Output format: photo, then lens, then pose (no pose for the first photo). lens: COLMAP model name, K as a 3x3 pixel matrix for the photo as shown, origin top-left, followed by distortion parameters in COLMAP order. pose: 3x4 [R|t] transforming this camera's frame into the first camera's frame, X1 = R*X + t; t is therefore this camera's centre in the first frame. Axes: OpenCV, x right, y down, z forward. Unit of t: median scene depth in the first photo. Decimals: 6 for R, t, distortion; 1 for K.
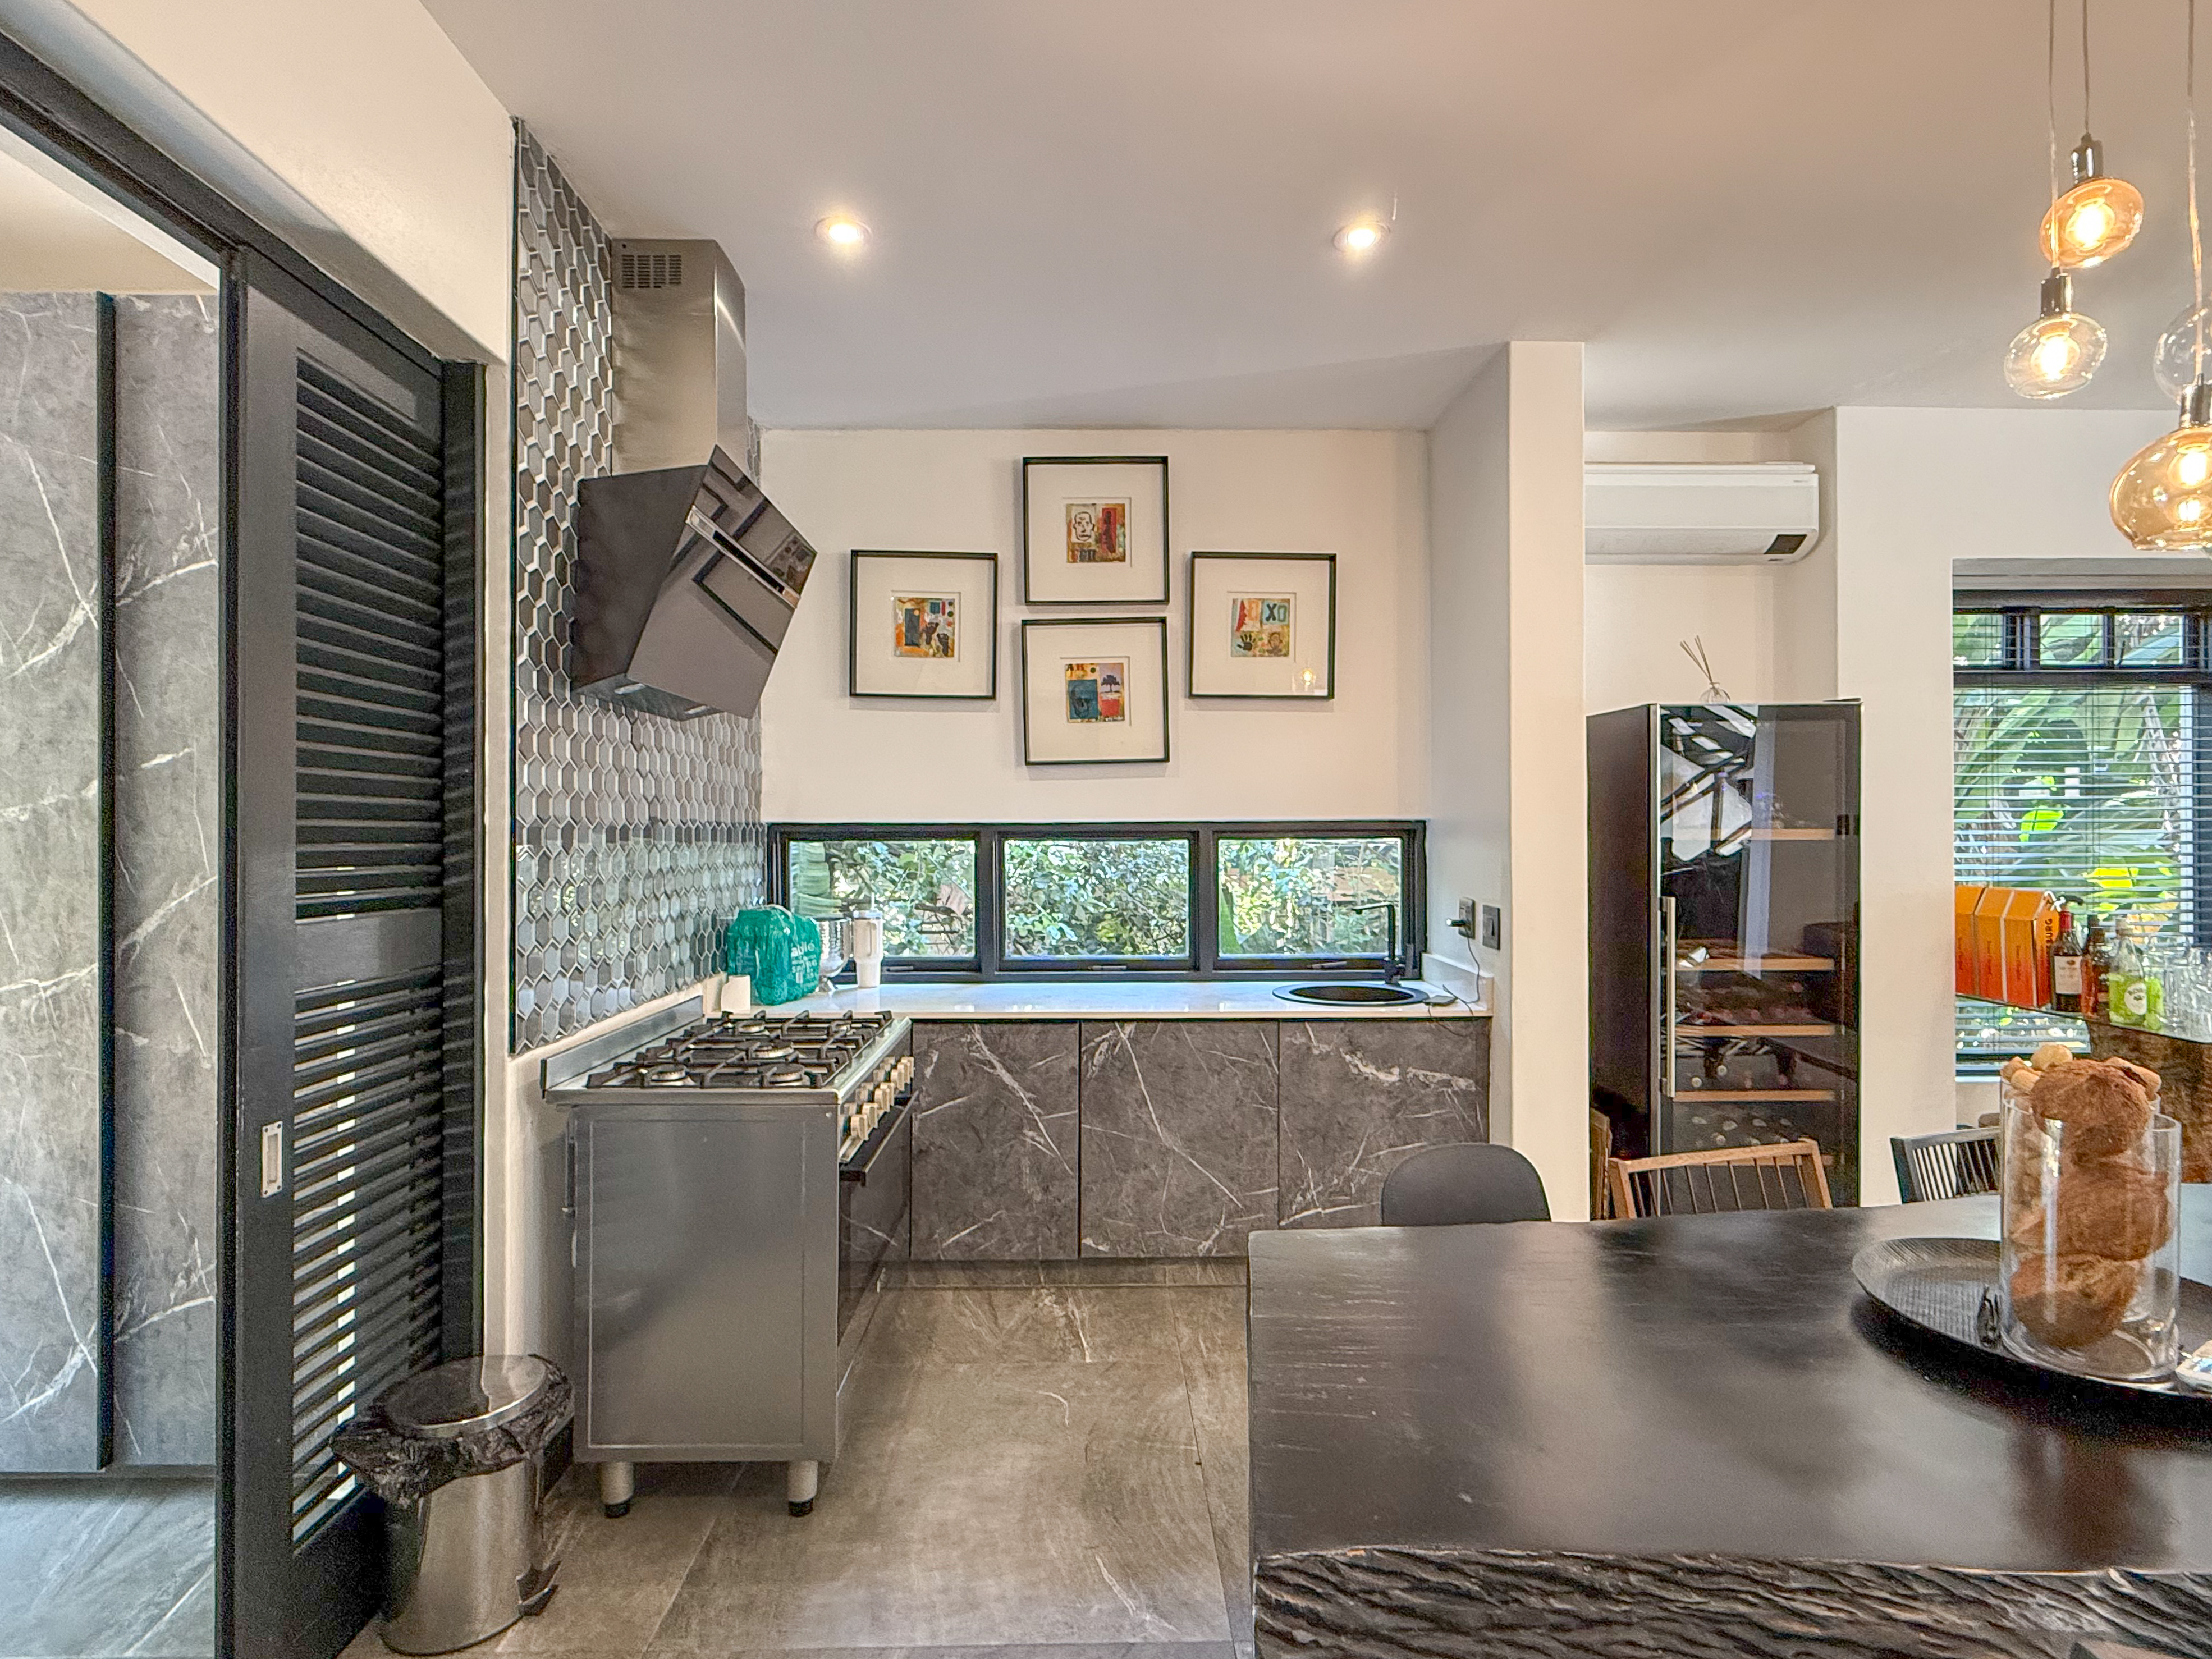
lens RADIAL K [[1077.9, 0, 1128.9], [0, 1077.9, 831.4], [0, 0, 1]] dist [-0.000076, 0.000827]
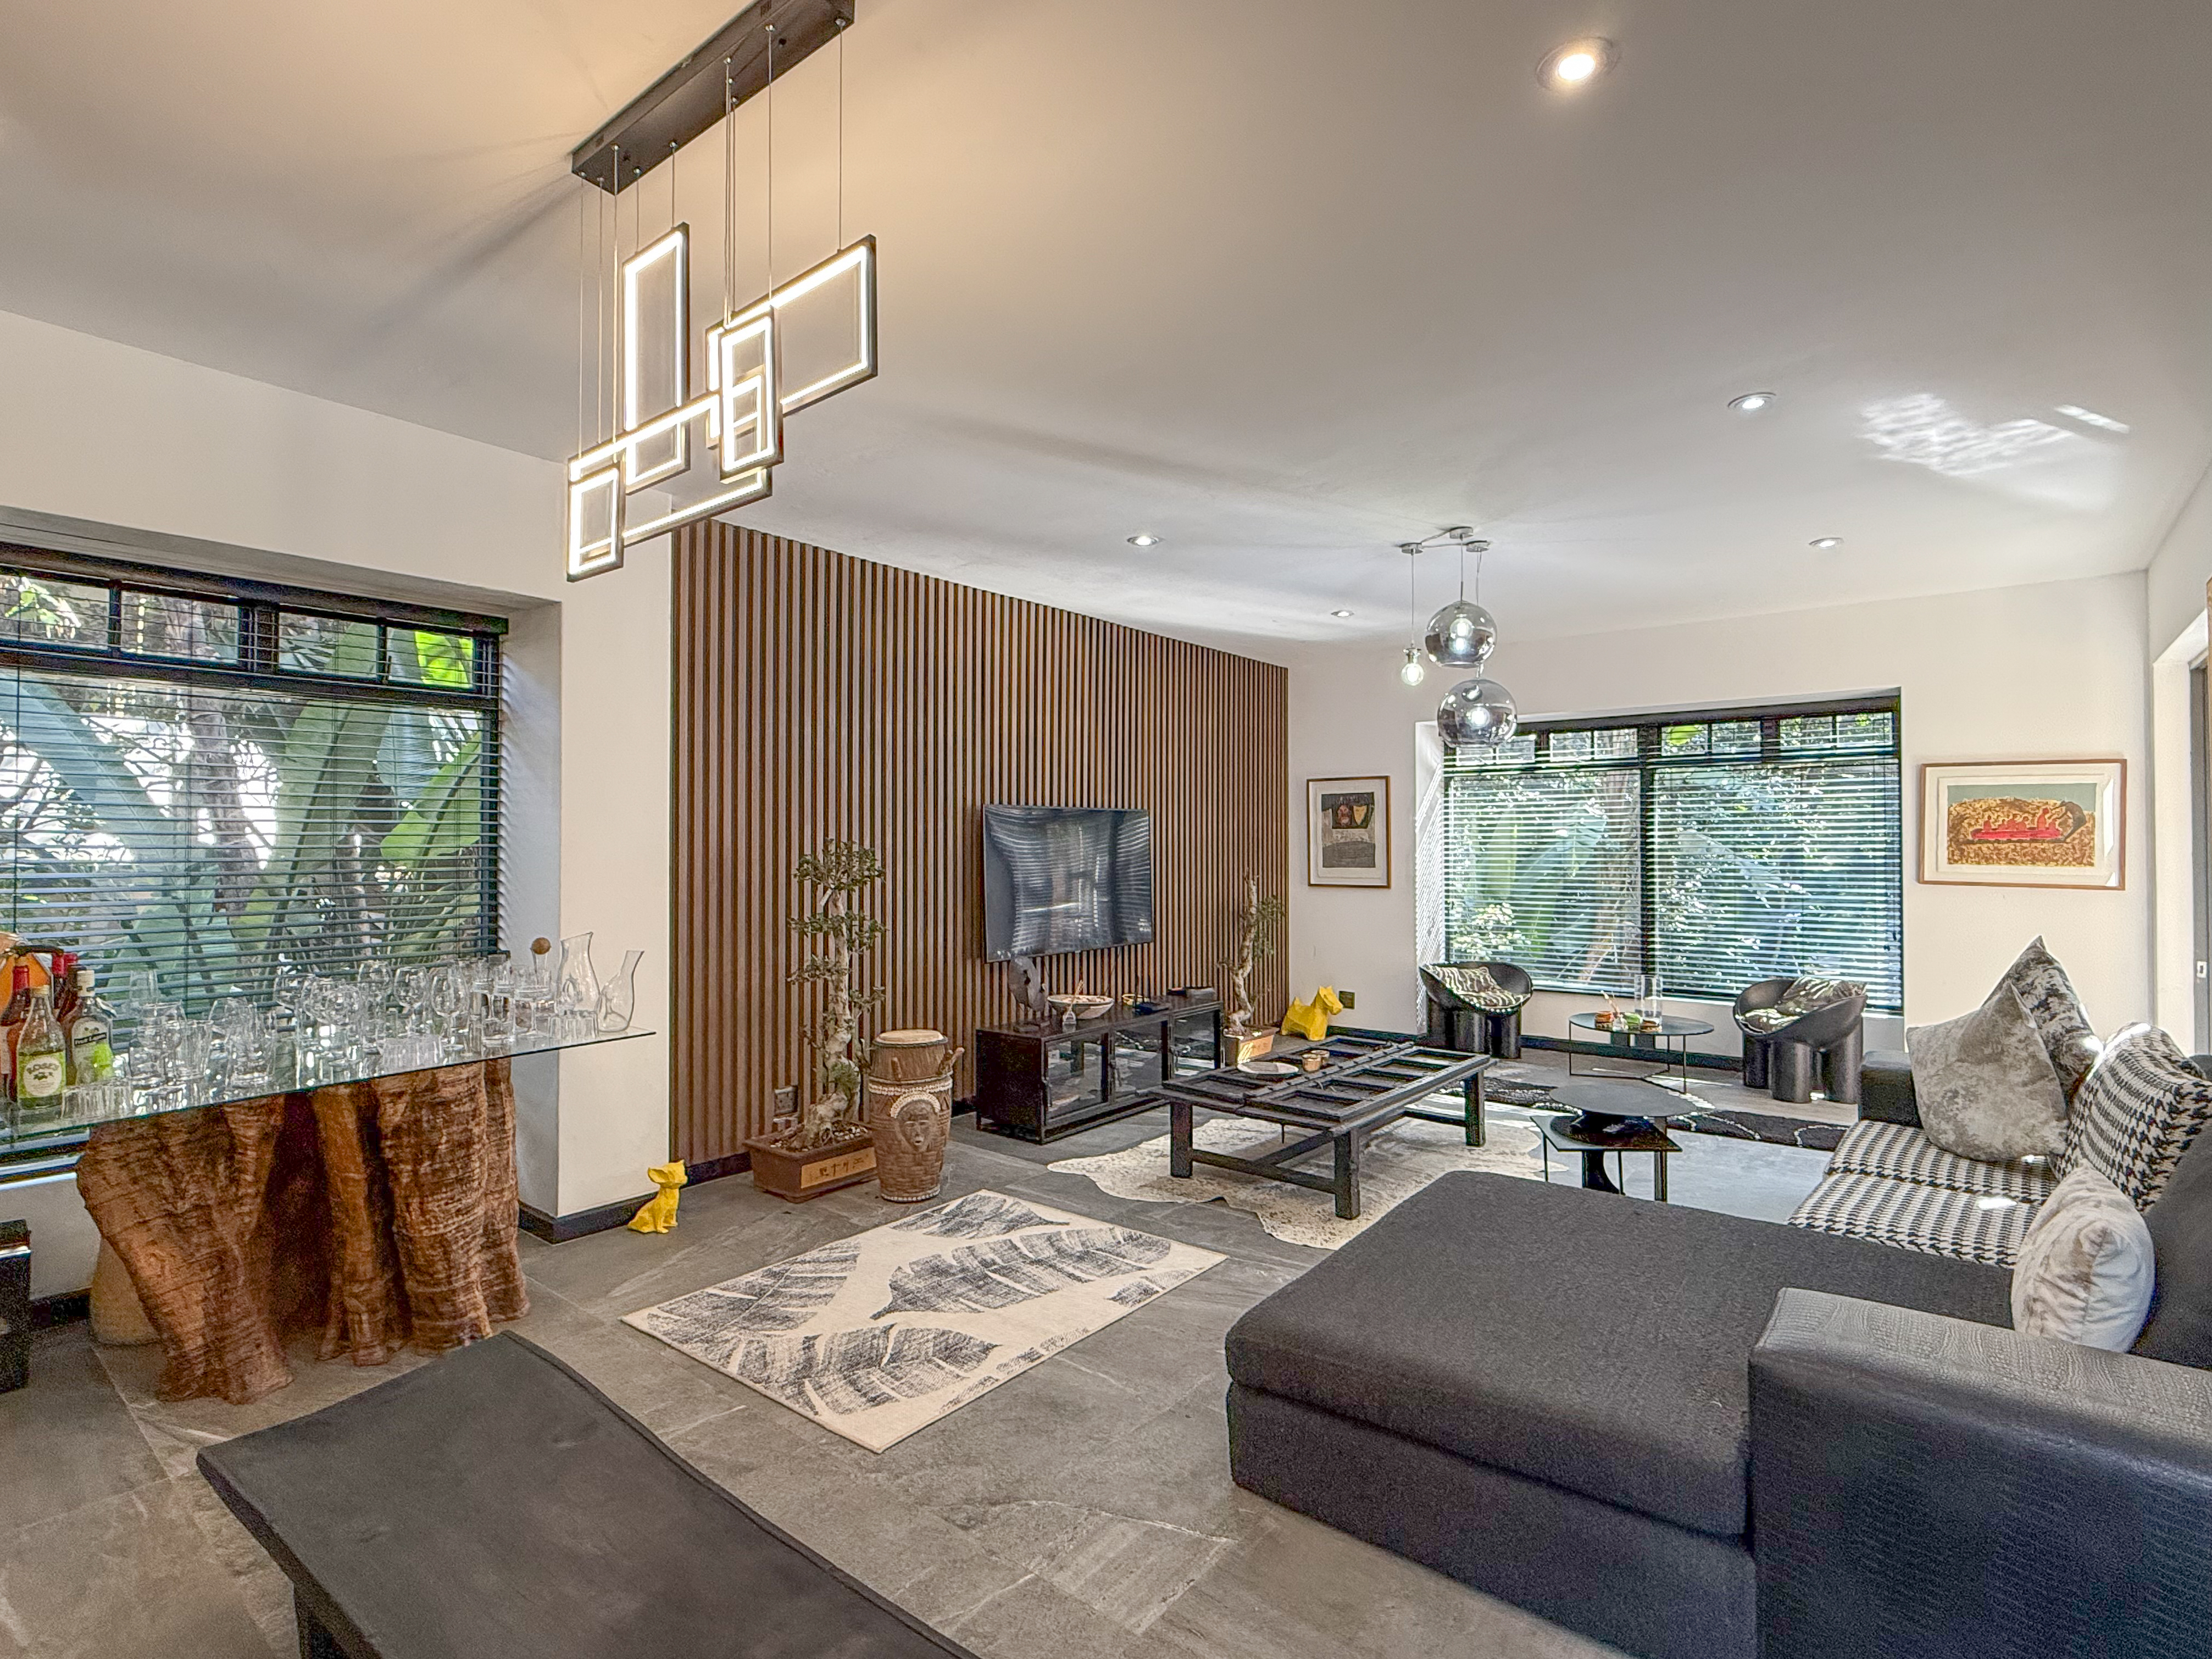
lens RADIAL K [[1078.0, 0, 1094.2], [0, 1078.0, 836.3], [0, 0, 1]] dist [-0.000076, 0.000827]
pose [[0.651794, 0.010832, 0.758319, 0.679814], [-0.002684, 0.999925, -0.011977, -0.011002], [-0.758391, 0.005771, 0.651774, -0.070979]]
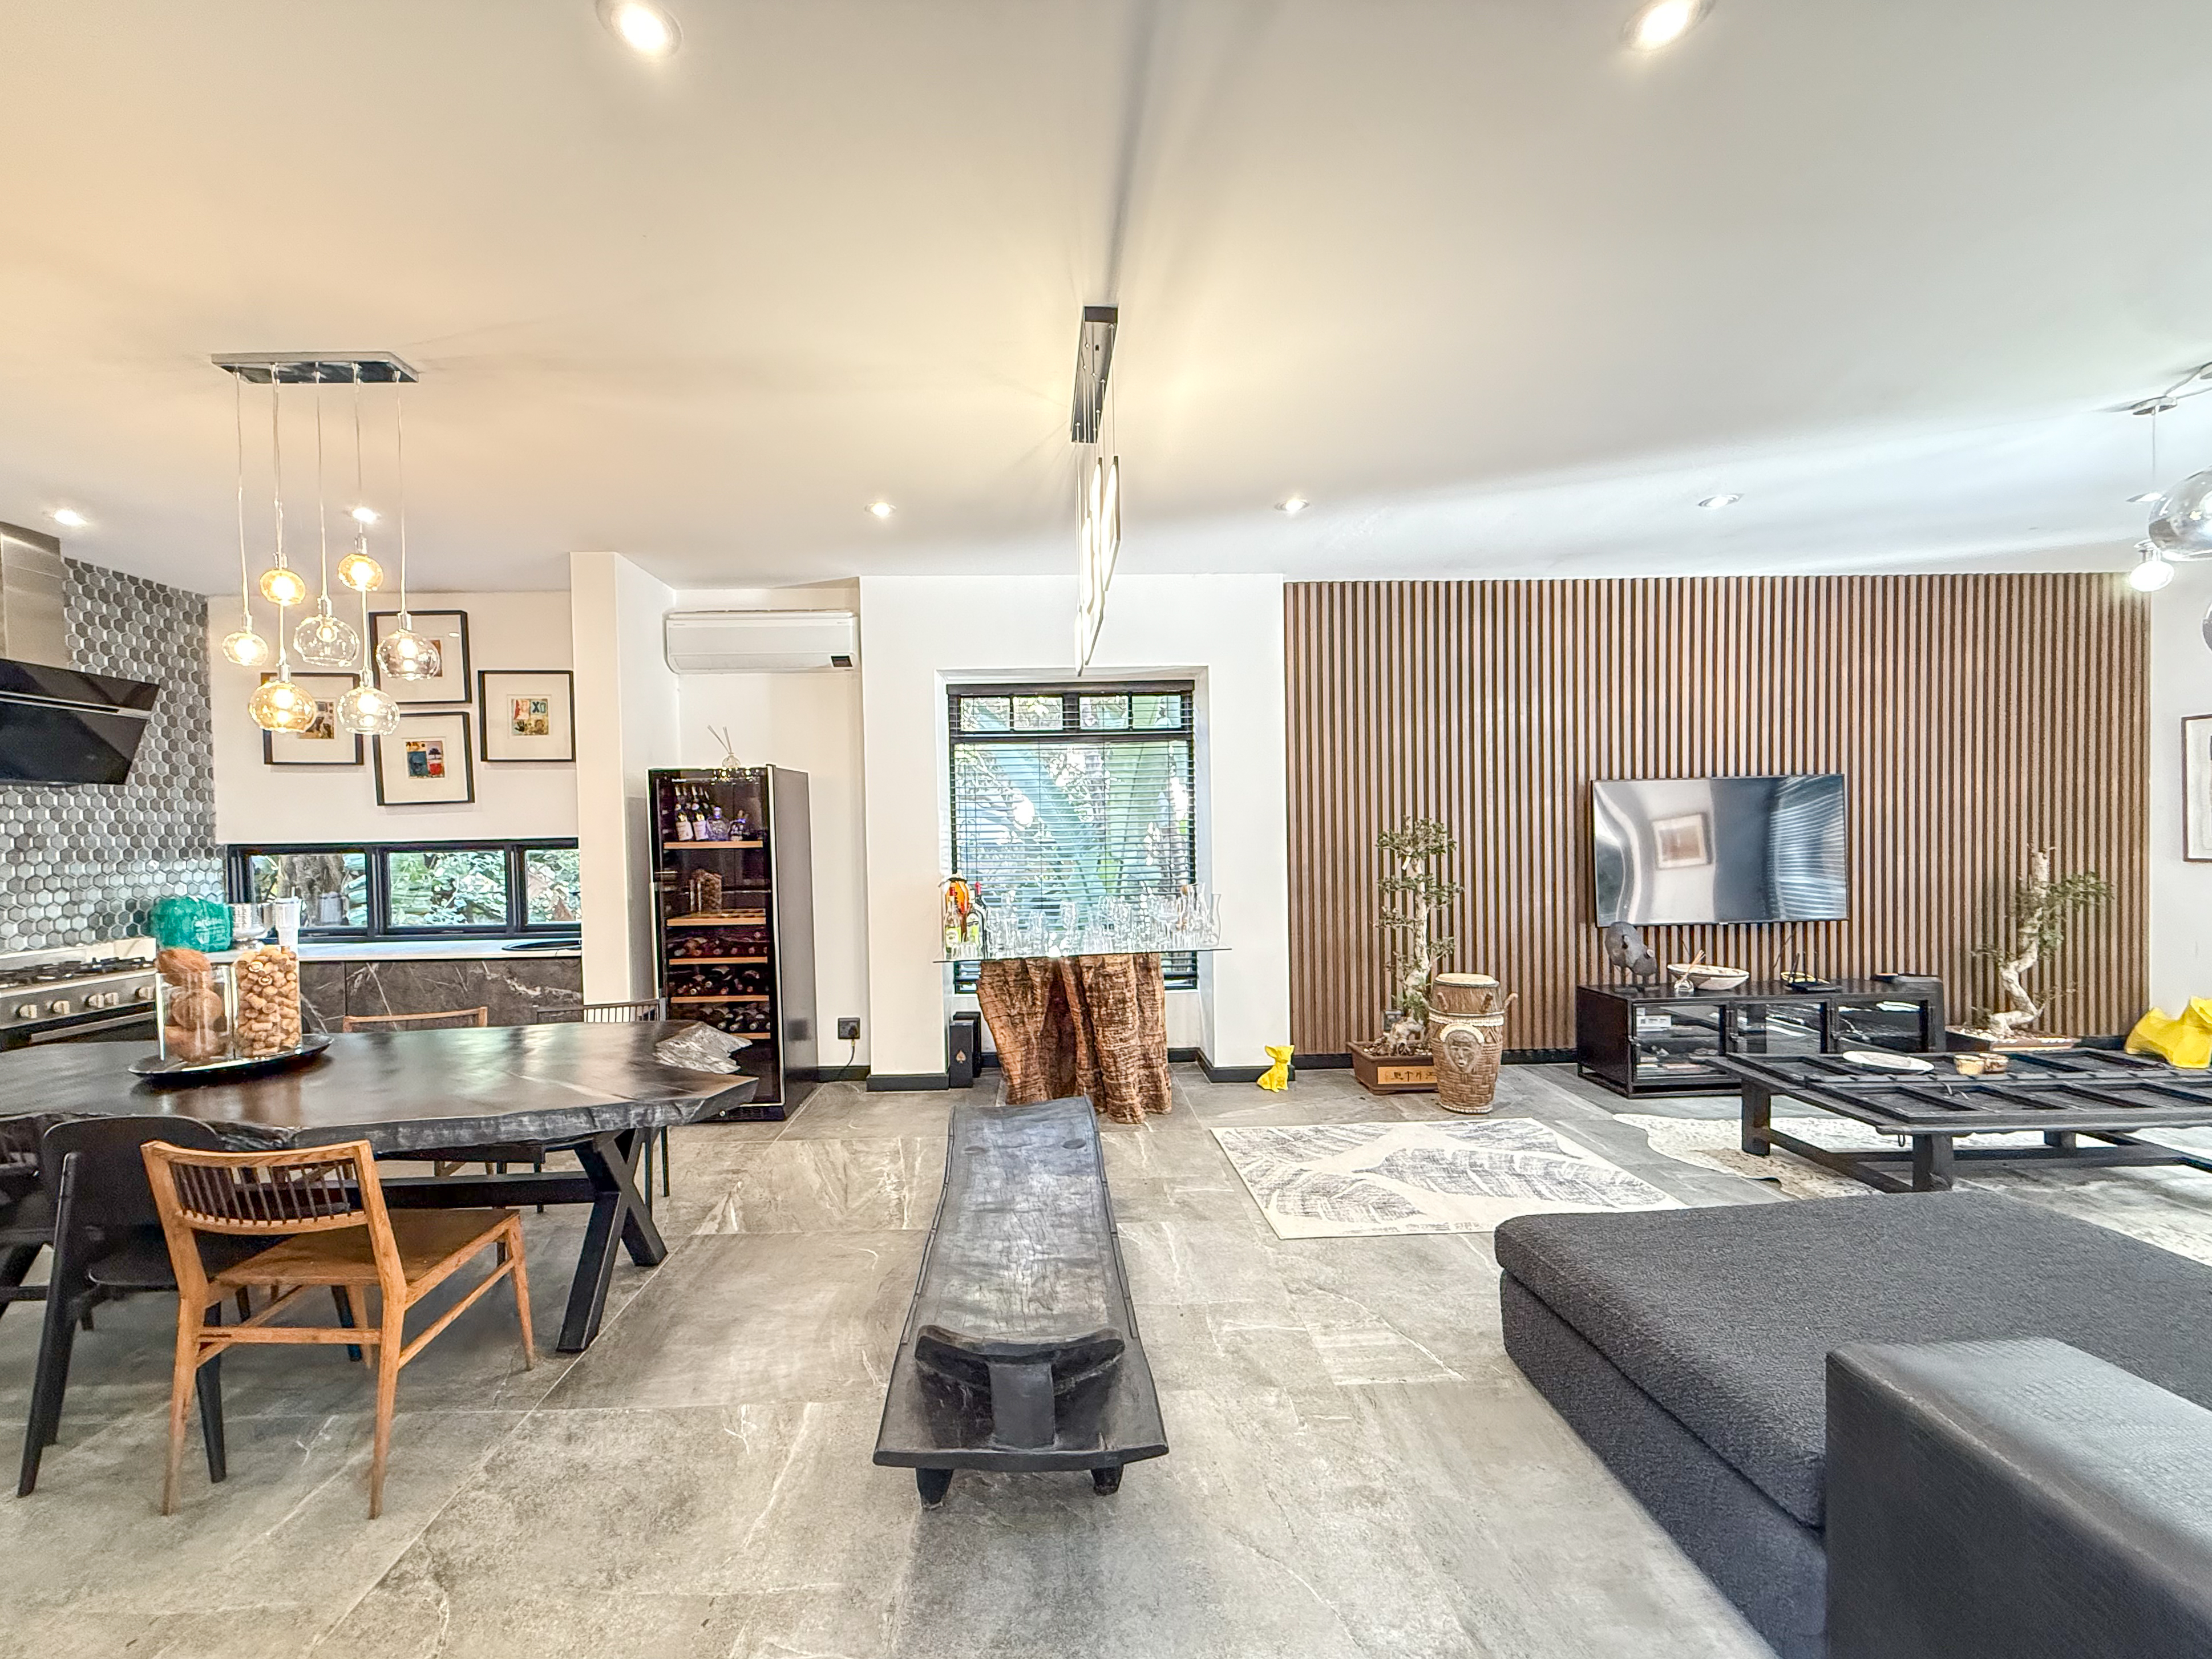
lens RADIAL K [[901.1, 0, 1055.8], [0, 901.1, 854.1], [0, 0, 1]] dist [0.003394, -0.001387]
pose [[0.999887, -0.014770, -0.002781, 0.902760], [0.014828, 0.999652, 0.021806, -0.004580], [0.002458, -0.021845, 0.999758, -0.332964]]
